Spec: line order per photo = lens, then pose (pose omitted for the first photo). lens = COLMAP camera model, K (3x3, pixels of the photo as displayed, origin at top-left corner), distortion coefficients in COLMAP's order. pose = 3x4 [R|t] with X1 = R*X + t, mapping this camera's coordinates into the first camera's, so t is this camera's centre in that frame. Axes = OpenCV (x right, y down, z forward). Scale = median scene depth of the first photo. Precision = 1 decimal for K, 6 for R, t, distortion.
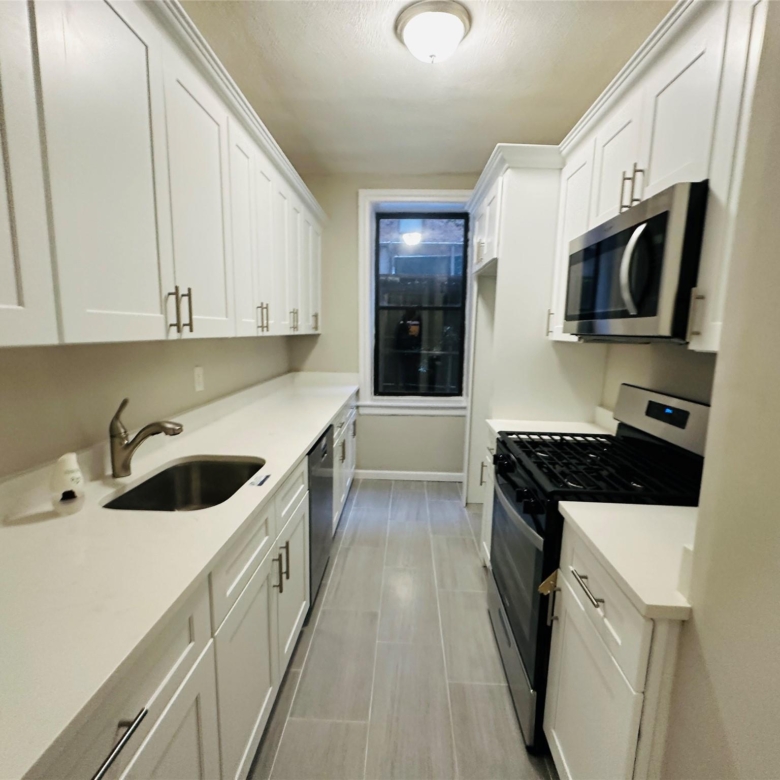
lens RADIAL K [[412.8, 0, 388.0], [0, 412.8, 389.8], [0, 0, 1]] dist [0.000406, 0.000054]
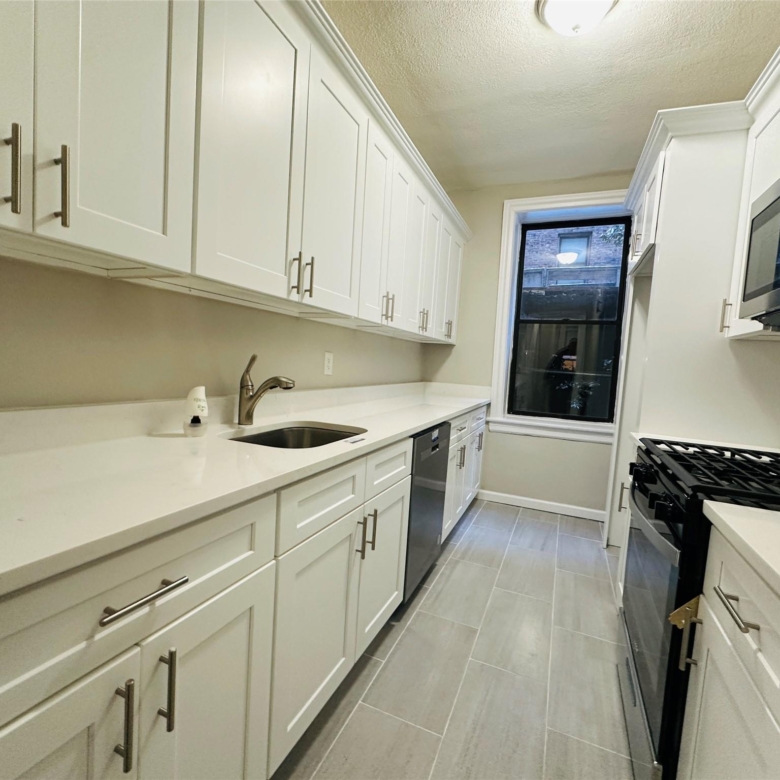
lens RADIAL K [[412.8, 0, 388.1], [0, 412.8, 389.2], [0, 0, 1]] dist [0.000406, 0.000054]
pose [[0.934014, 0.063304, -0.351582, 0.083720], [-0.095459, 0.992614, -0.074872, 0.118128], [0.344245, 0.103494, 0.933158, 0.051976]]
